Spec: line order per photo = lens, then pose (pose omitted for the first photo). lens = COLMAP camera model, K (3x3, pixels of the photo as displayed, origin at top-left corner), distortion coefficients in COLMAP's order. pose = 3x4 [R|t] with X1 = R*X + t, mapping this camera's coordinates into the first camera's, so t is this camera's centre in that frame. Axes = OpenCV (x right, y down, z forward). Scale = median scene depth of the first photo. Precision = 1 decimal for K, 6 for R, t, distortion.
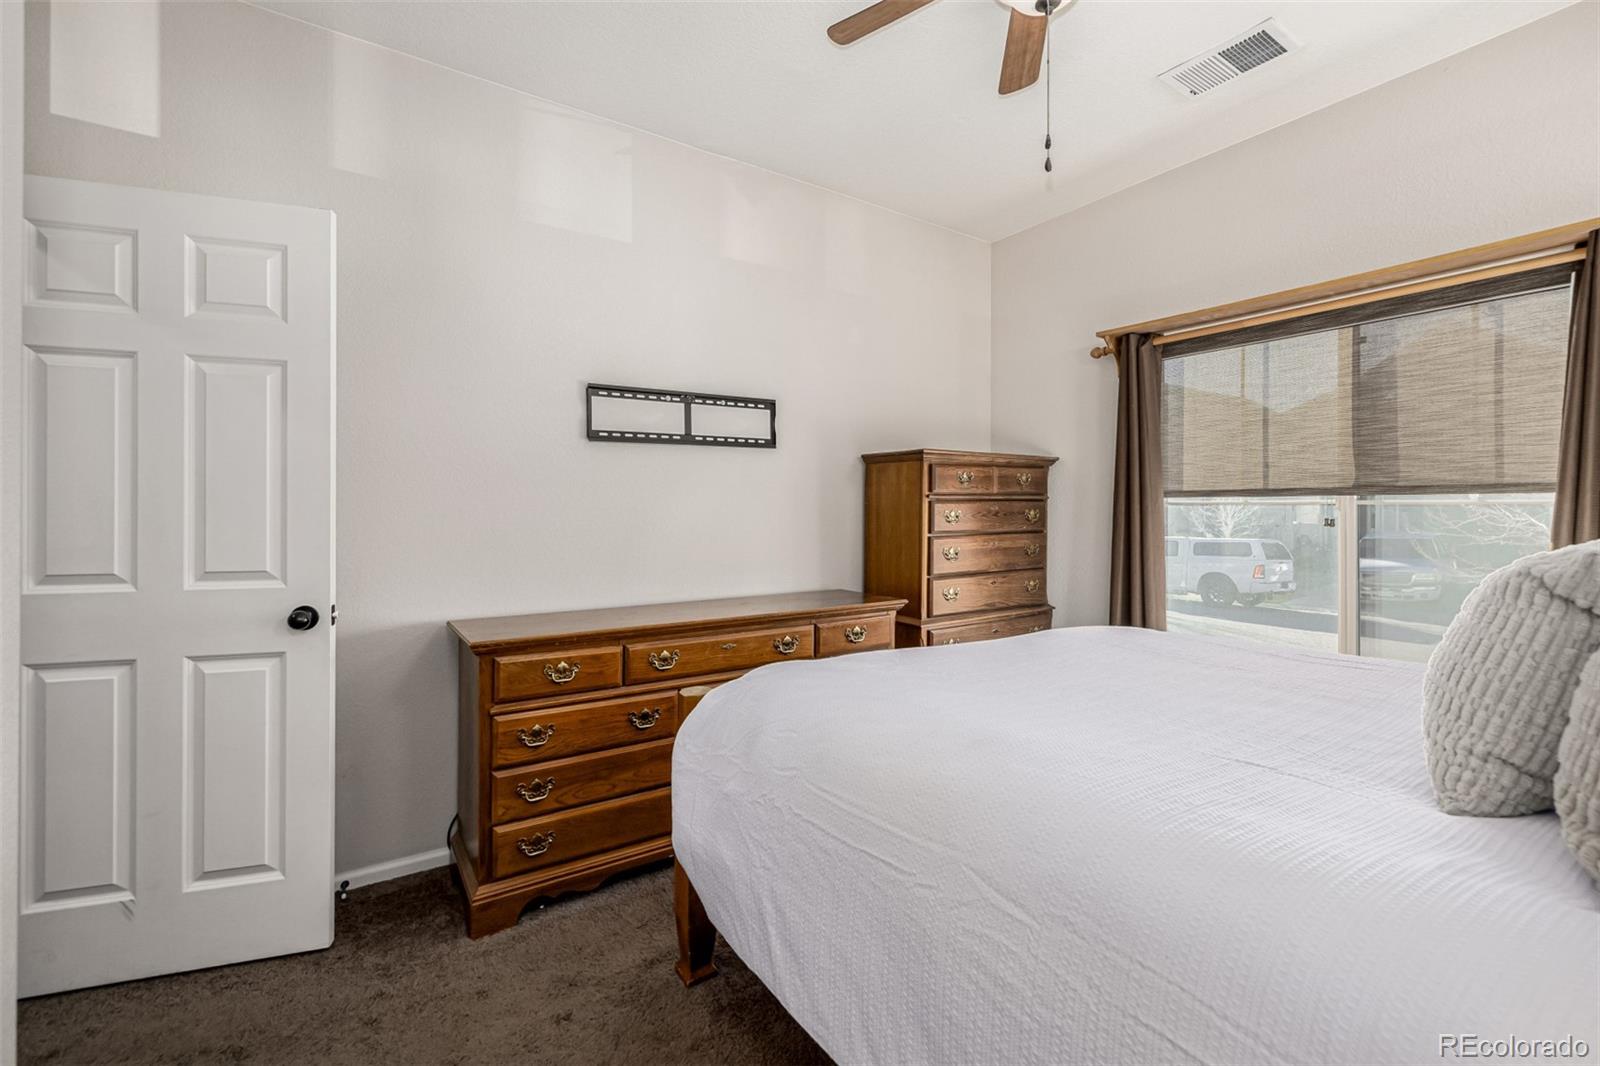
lens RADIAL K [[676.6, 0, 786.1], [0, 676.6, 517.6], [0, 0, 1]] dist [0.000068, 0.000374]
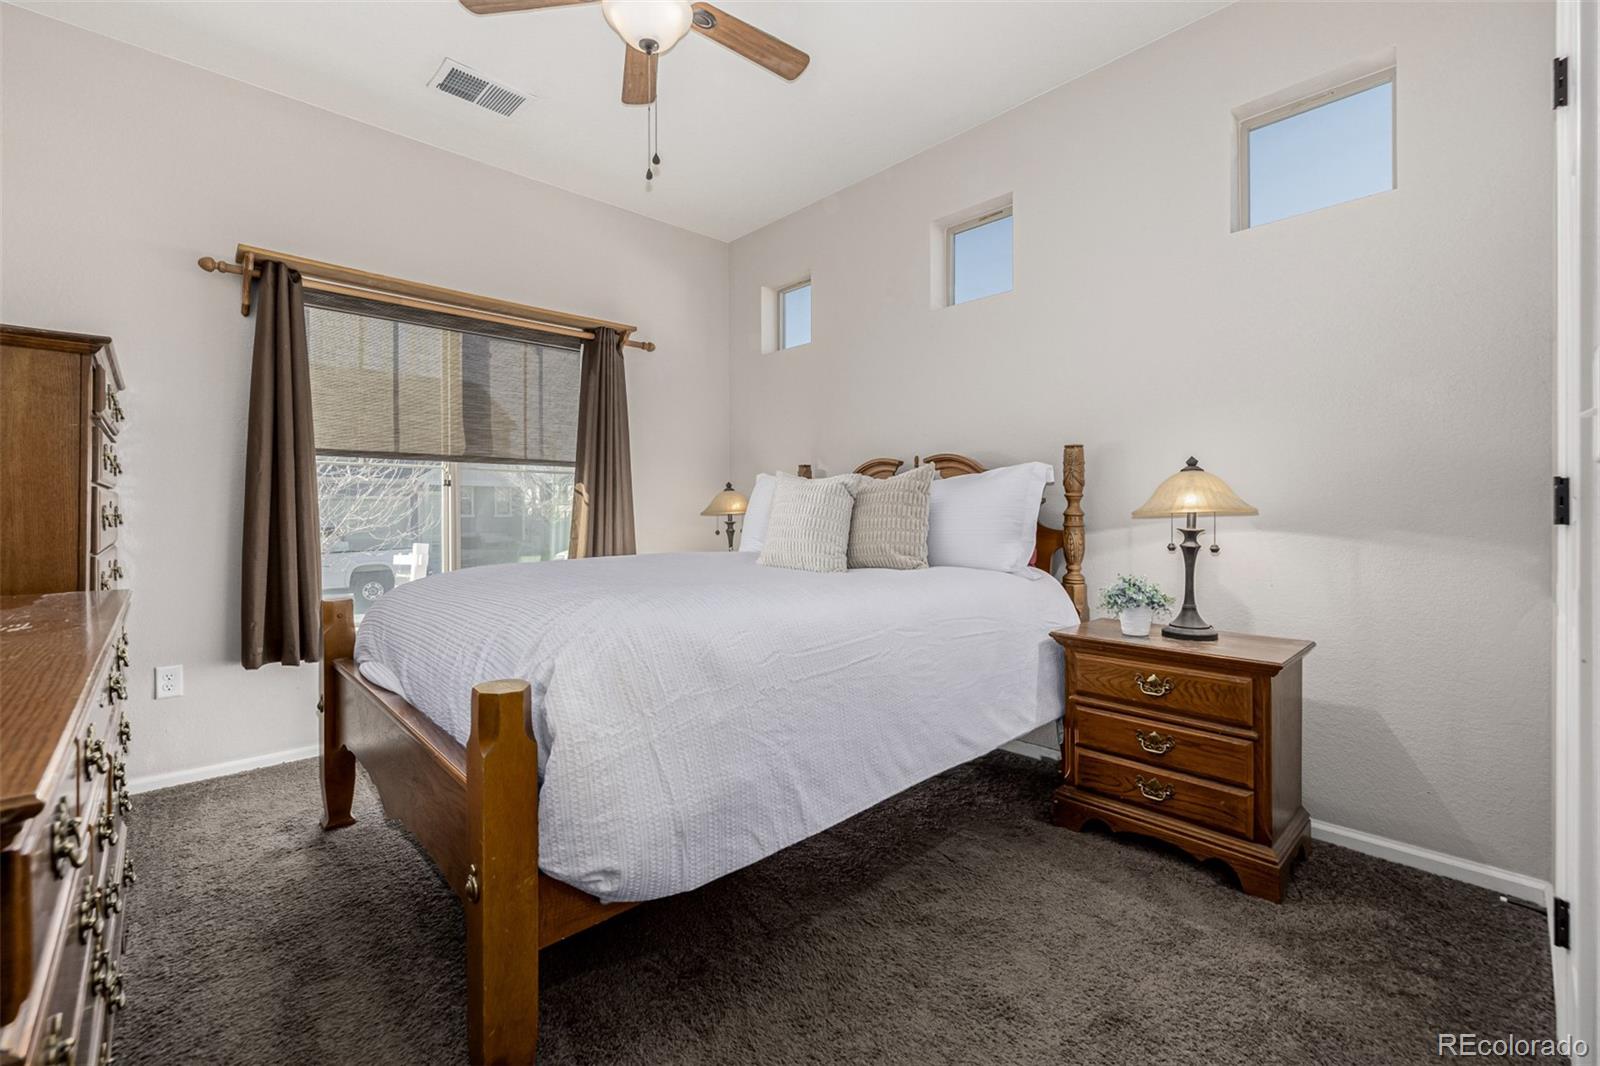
lens RADIAL K [[676.6, 0, 801.3], [0, 676.6, 517.9], [0, 0, 1]] dist [0.000068, 0.000374]
pose [[-0.165031, -0.009411, 0.986244, -0.499111], [0.011673, 0.999866, 0.011494, 0.059675], [-0.986219, 0.013410, -0.164899, 0.511627]]
